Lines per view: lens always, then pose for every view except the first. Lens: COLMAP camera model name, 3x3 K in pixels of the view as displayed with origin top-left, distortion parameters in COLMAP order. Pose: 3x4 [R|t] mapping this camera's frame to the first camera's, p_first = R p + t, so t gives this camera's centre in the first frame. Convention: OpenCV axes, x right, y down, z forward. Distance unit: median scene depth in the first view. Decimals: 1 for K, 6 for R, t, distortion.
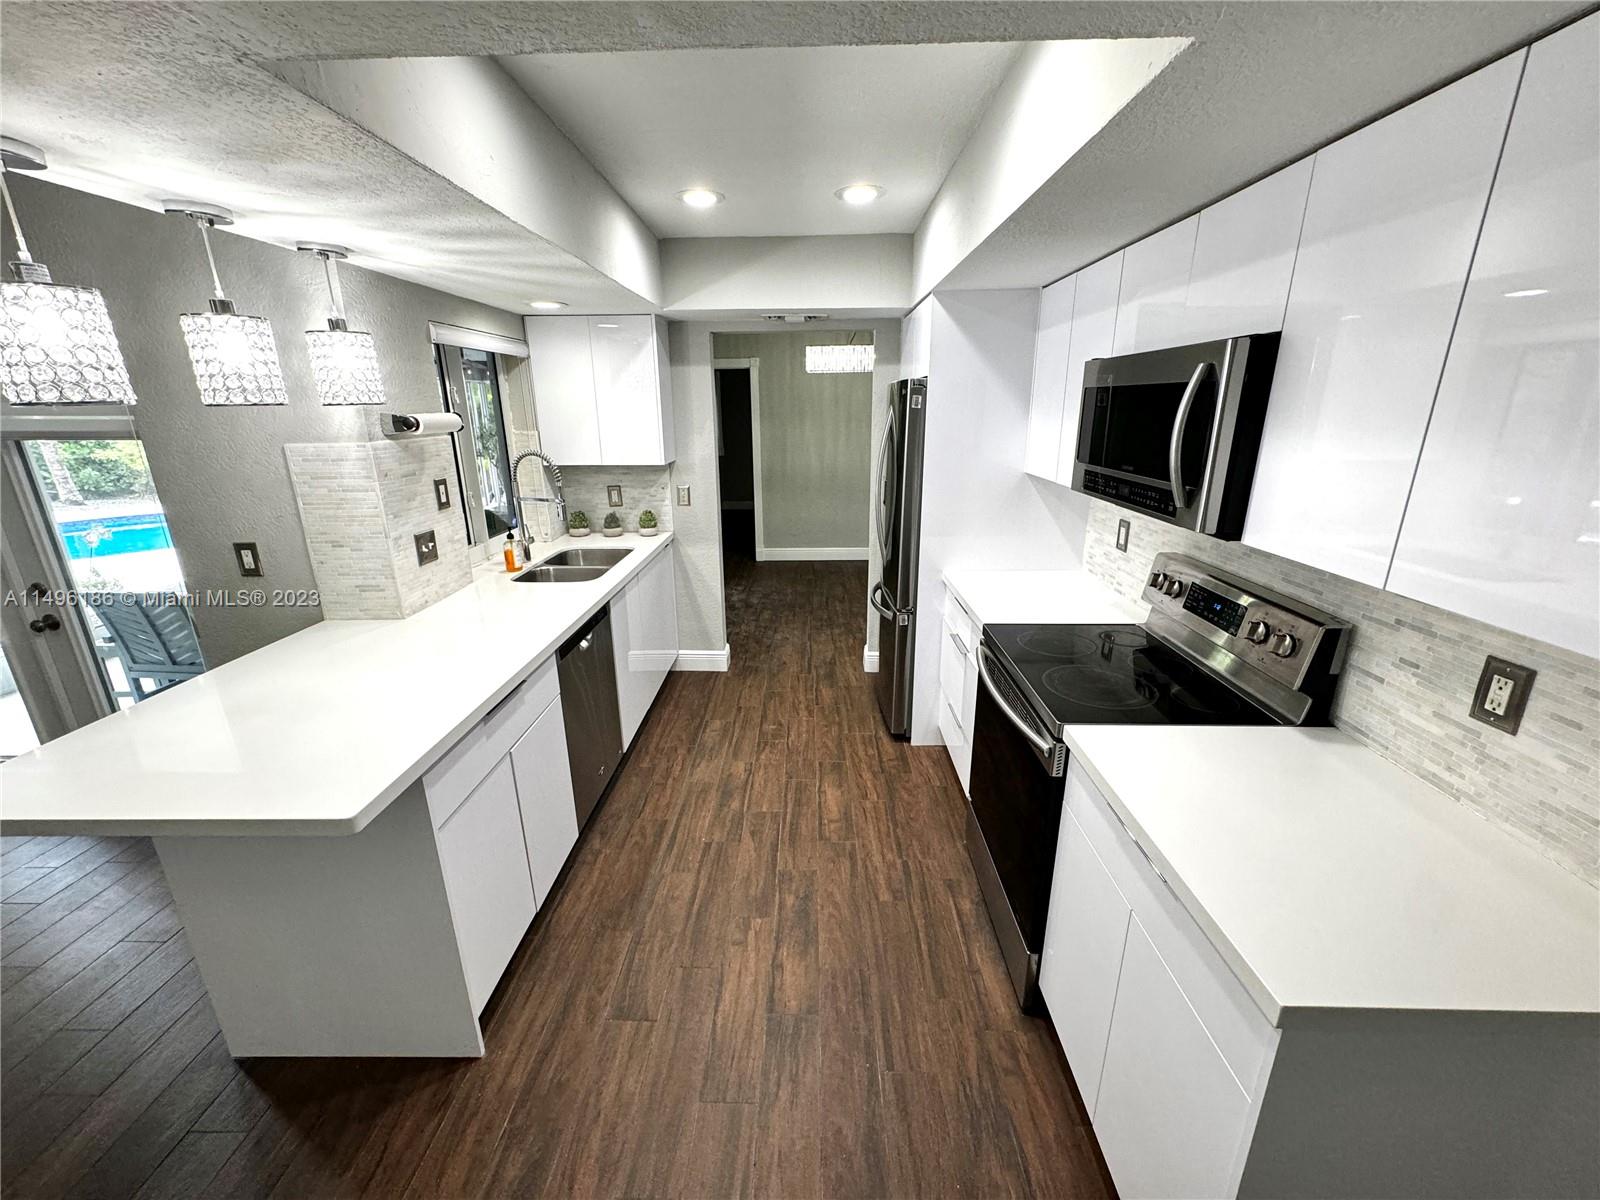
lens RADIAL K [[641.2, 0, 798.5], [0, 641.2, 600.4], [0, 0, 1]] dist [-0.001935, 0.000500]
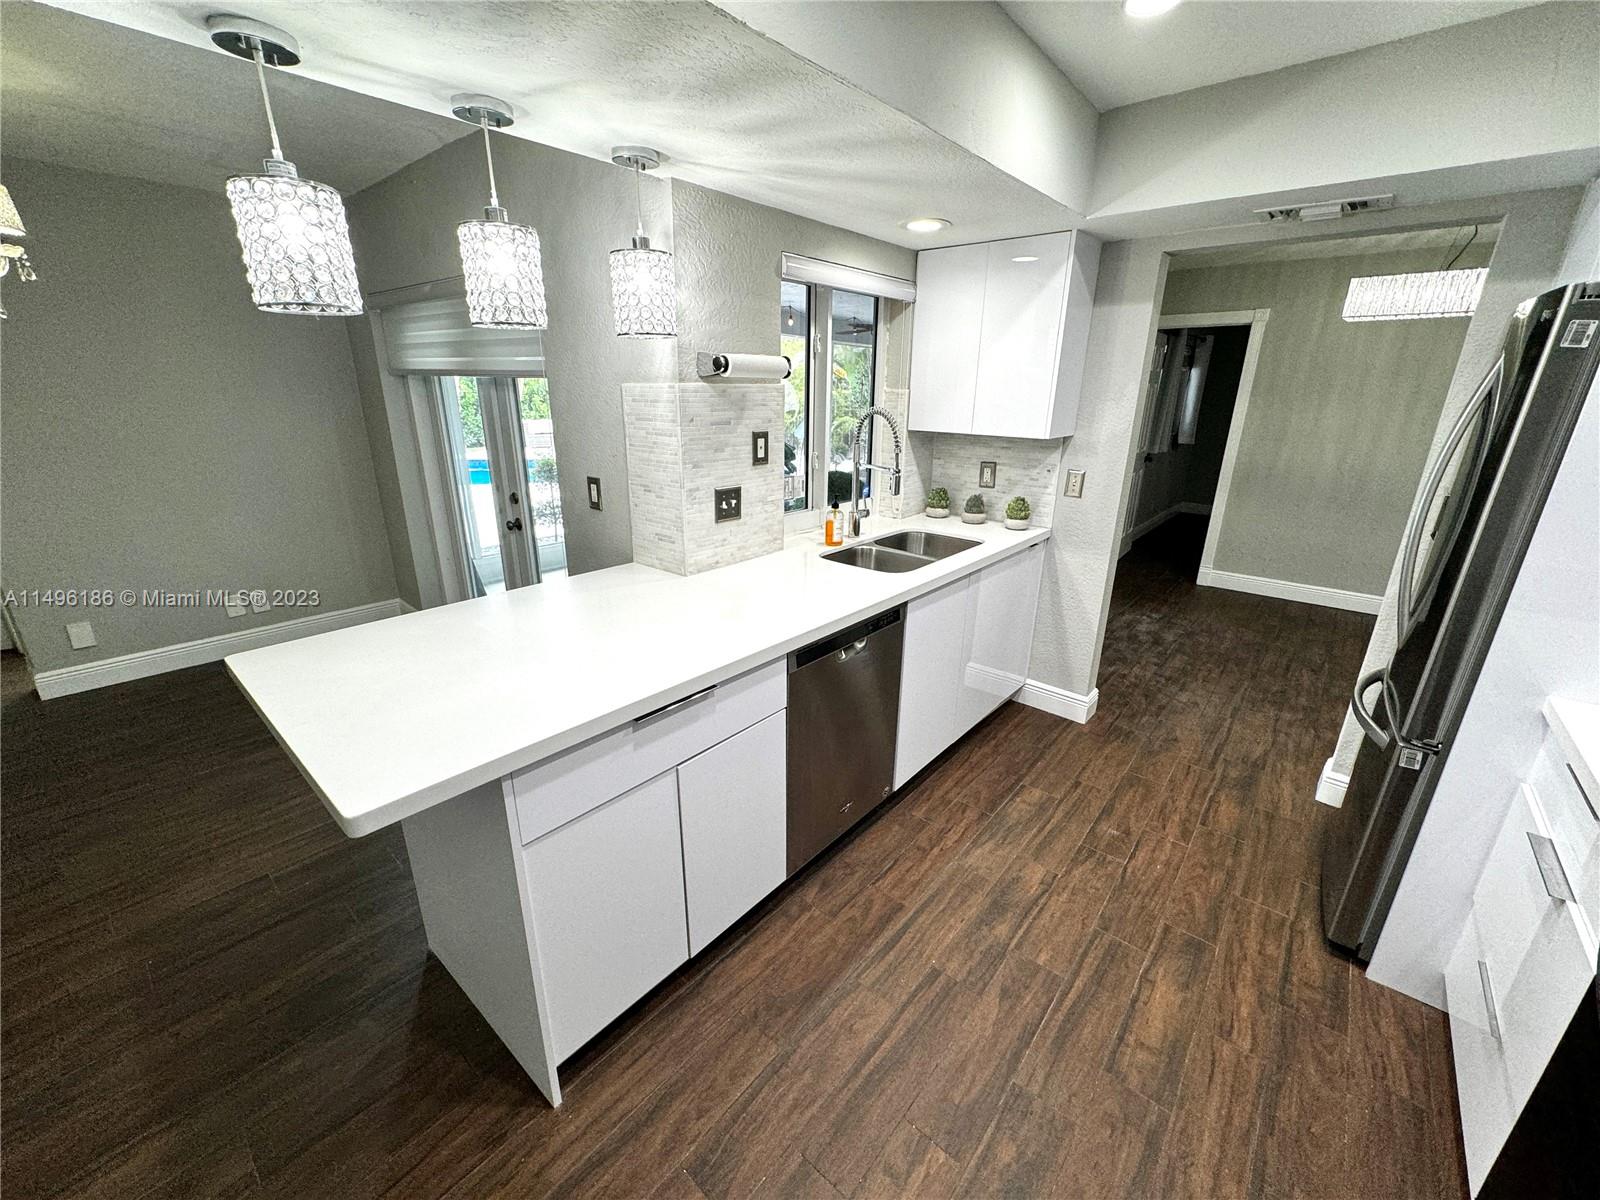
lens RADIAL K [[641.2, 0, 798.5], [0, 641.2, 600.4], [0, 0, 1]] dist [-0.001935, 0.000500]
pose [[0.773137, 0.218955, -0.595246, 0.061287], [-0.202837, 0.974590, 0.095039, -0.046796], [0.600930, 0.047260, 0.797904, 0.278677]]
